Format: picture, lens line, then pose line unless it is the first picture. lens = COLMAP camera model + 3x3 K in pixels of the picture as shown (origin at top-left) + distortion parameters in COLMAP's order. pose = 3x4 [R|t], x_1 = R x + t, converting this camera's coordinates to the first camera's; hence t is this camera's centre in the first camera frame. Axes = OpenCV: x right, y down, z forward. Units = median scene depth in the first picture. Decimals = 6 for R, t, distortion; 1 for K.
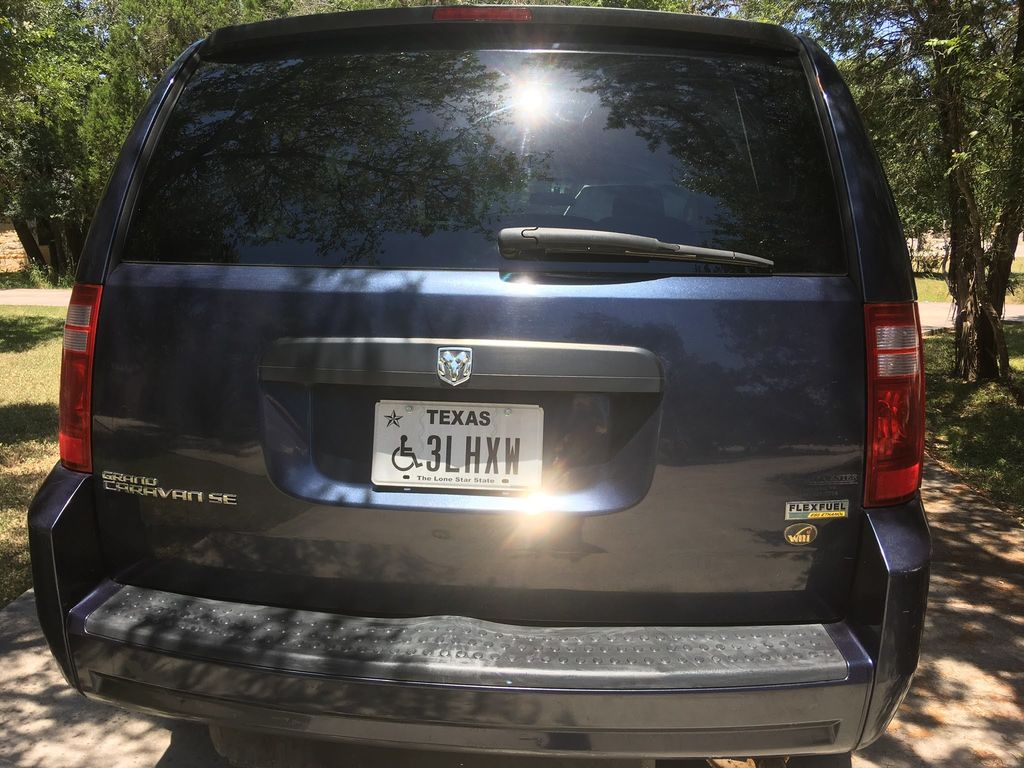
lens RADIAL K [[870.8, 0, 512.8], [0, 870.8, 401.2], [0, 0, 1]] dist [0.099315, -0.154593]
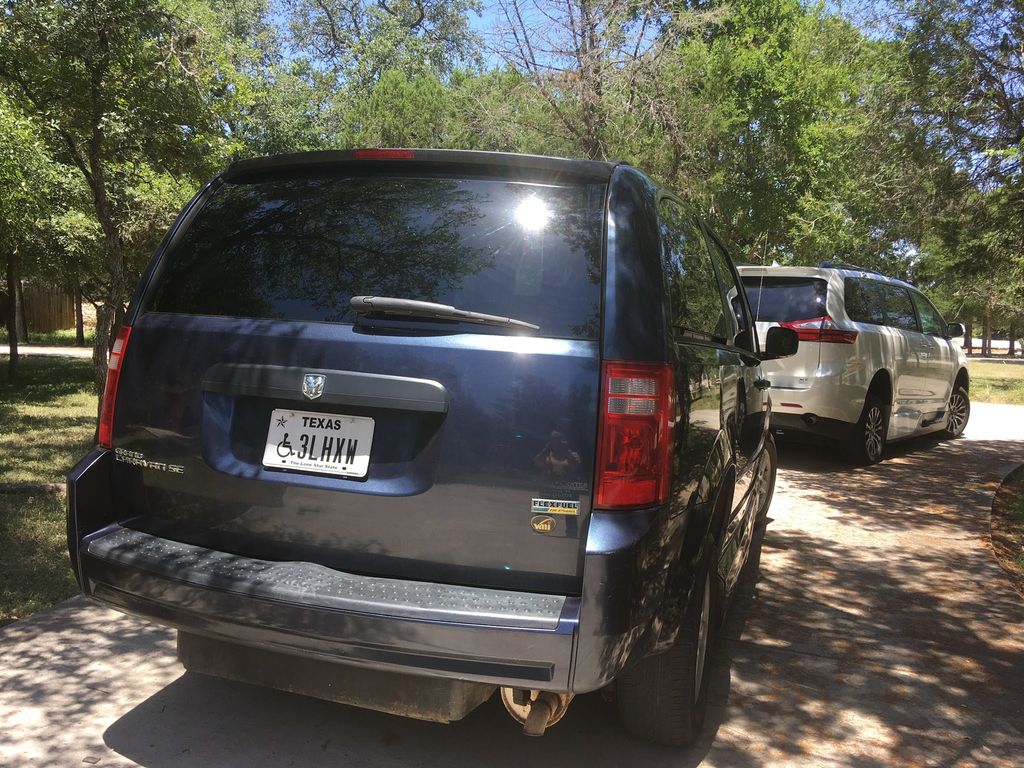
lens RADIAL K [[870.8, 0, 512.8], [0, 870.8, 401.2], [0, 0, 1]] dist [0.099315, -0.154593]
pose [[0.971953, 0.058952, -0.227667, 0.578166], [-0.081018, 0.992747, -0.088820, 0.085992], [0.220779, 0.104774, 0.969680, -0.347604]]
